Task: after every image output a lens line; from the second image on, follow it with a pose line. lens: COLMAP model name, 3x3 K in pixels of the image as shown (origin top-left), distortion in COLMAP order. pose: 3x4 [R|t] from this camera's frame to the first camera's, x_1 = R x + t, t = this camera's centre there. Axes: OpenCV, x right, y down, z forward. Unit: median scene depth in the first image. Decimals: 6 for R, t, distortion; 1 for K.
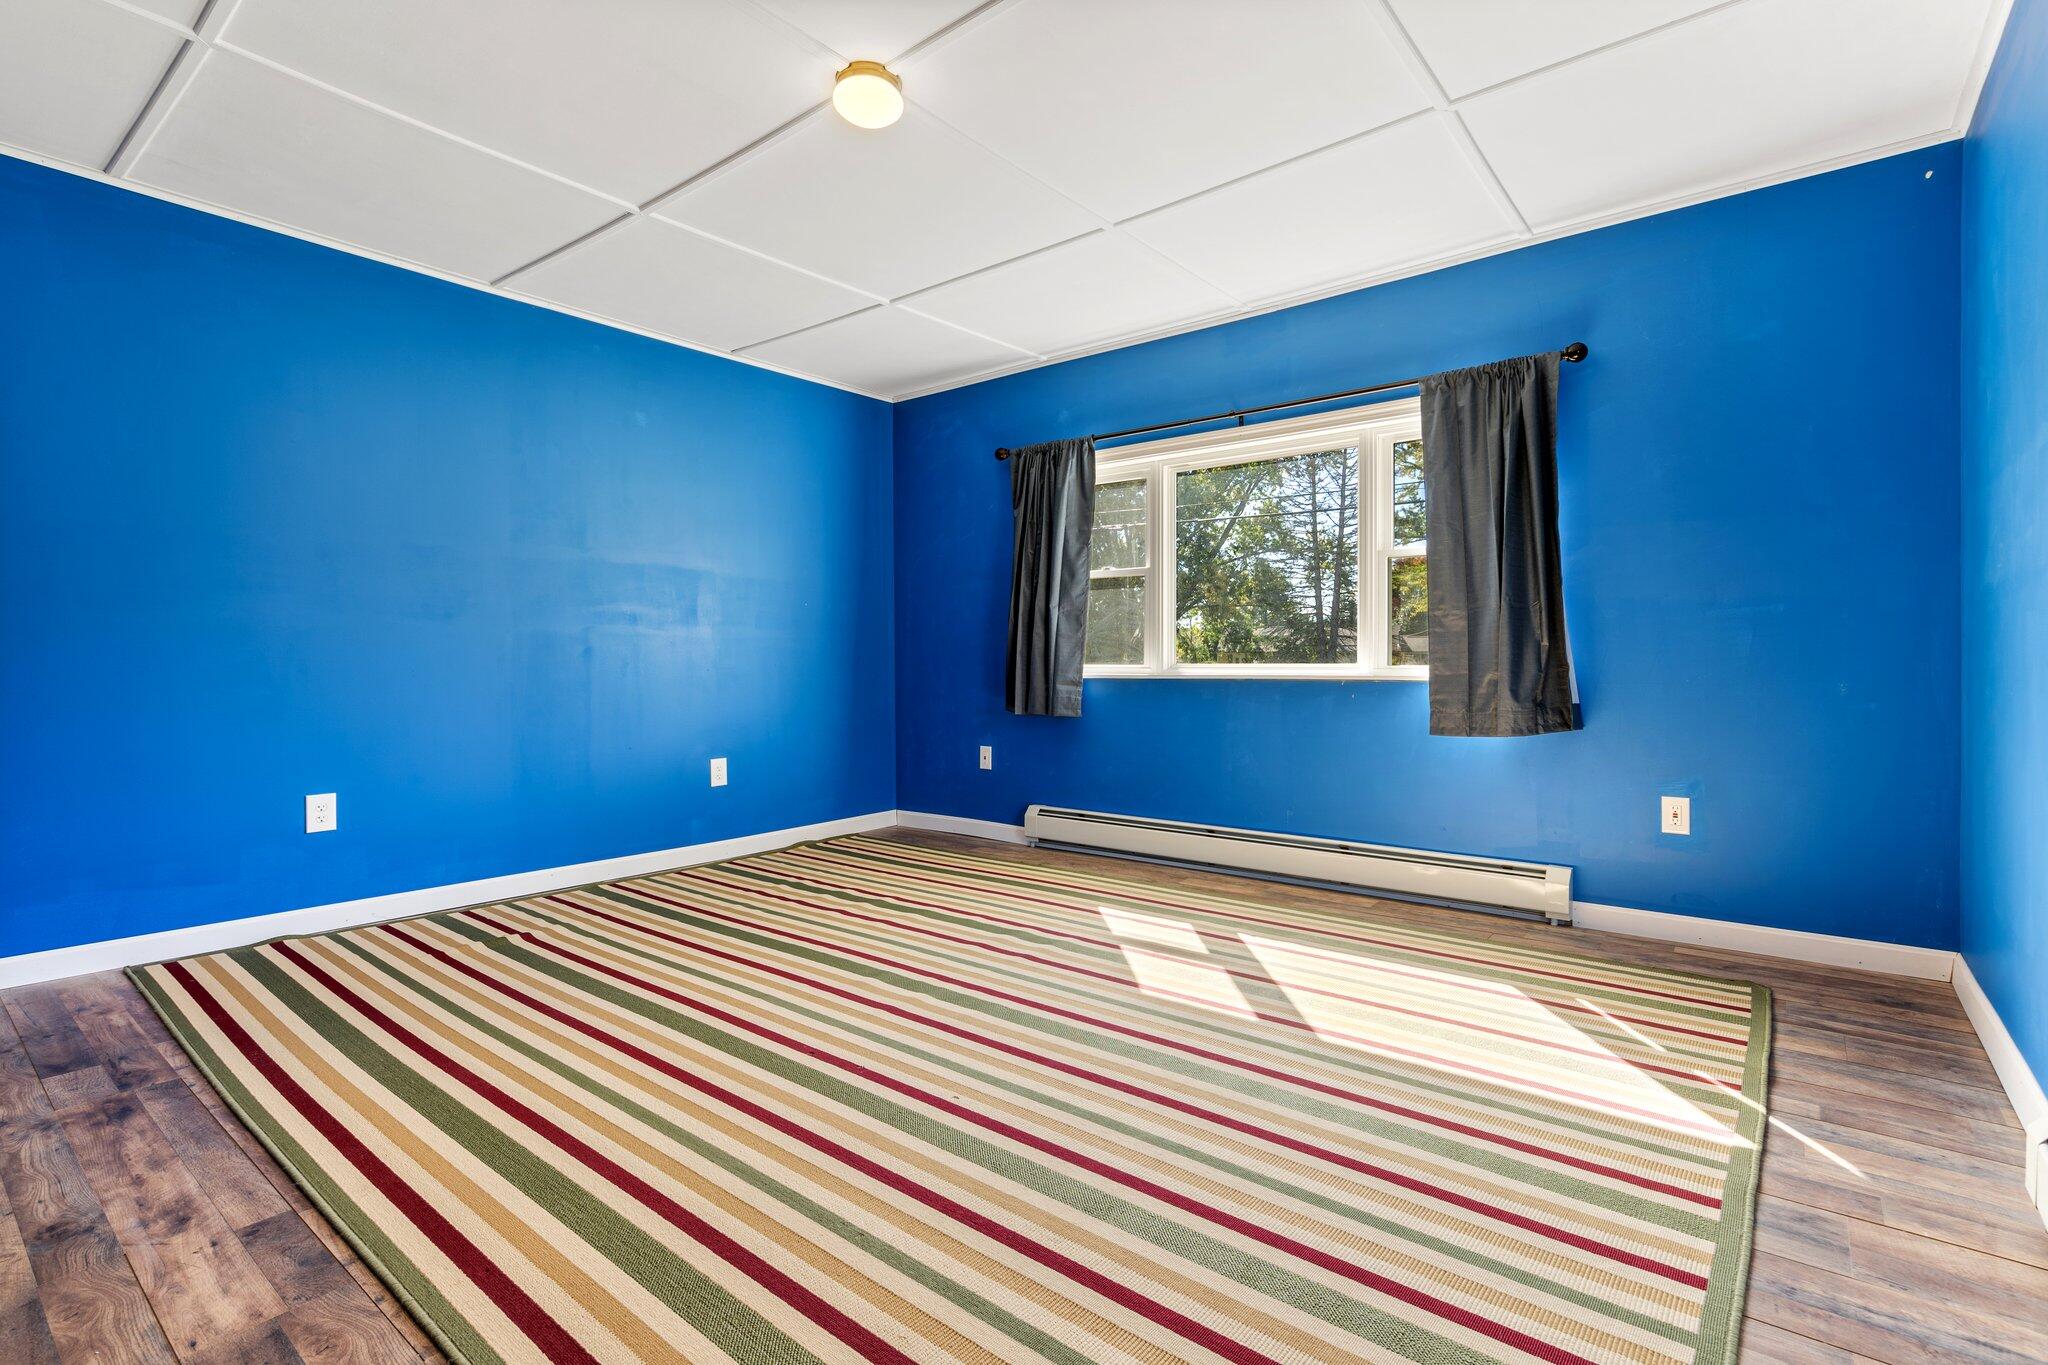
lens RADIAL K [[946.1, 0, 1004.6], [0, 946.1, 674.6], [0, 0, 1]] dist [-0.000104, -0.000024]
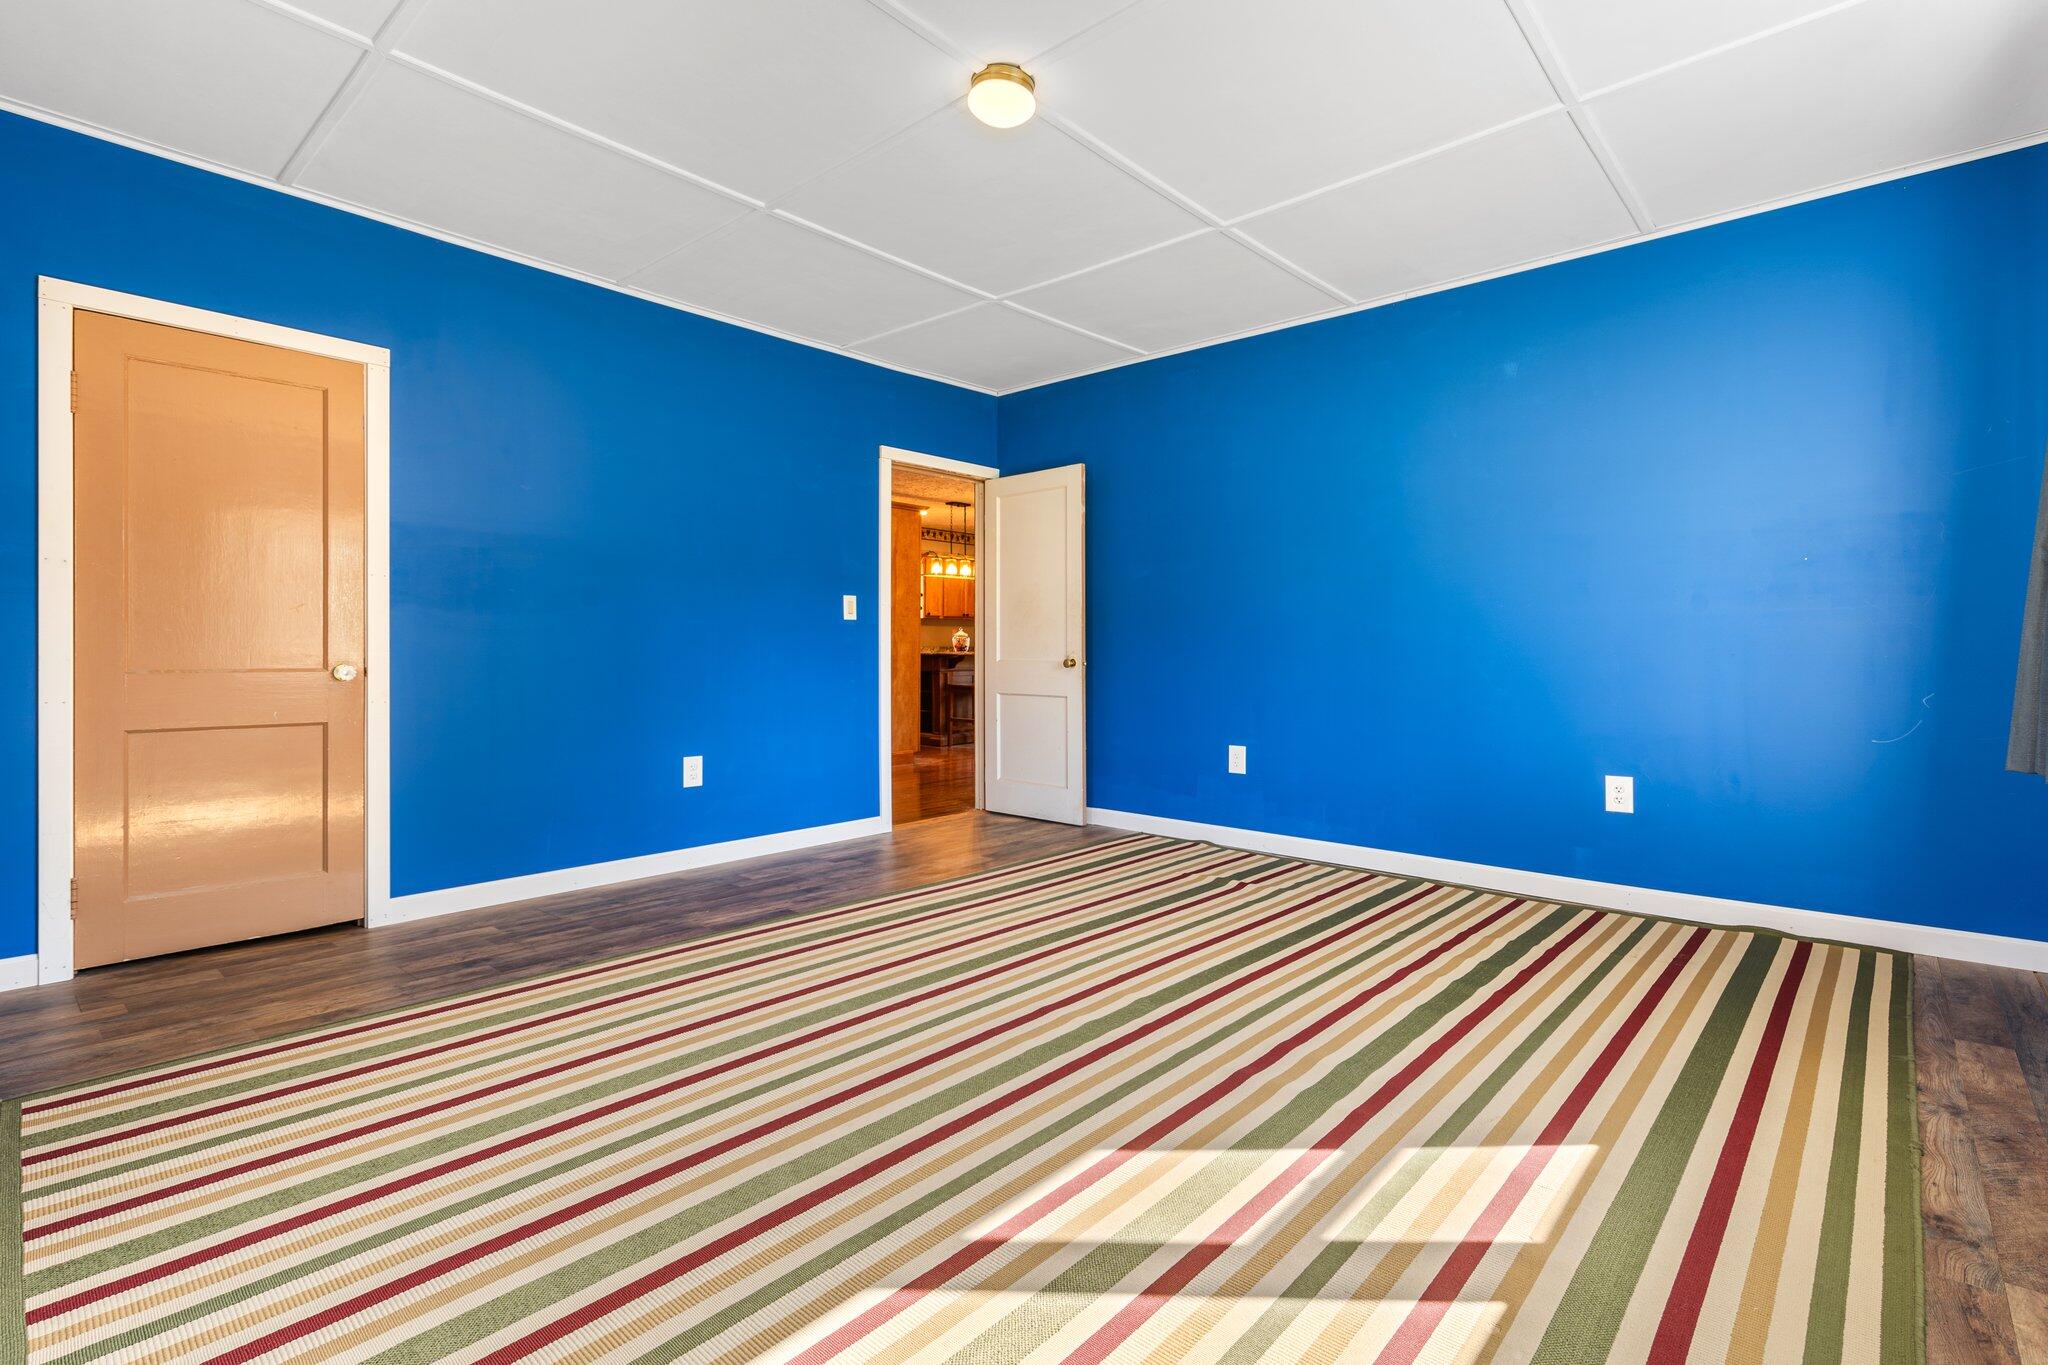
lens RADIAL K [[946.1, 0, 1004.6], [0, 946.1, 674.6], [0, 0, 1]] dist [-0.000104, -0.000024]
pose [[-0.082093, 0.008226, -0.996591, 0.718124], [0.005375, 0.999955, 0.007811, 0.014734], [0.996610, -0.004716, -0.082134, 0.919347]]
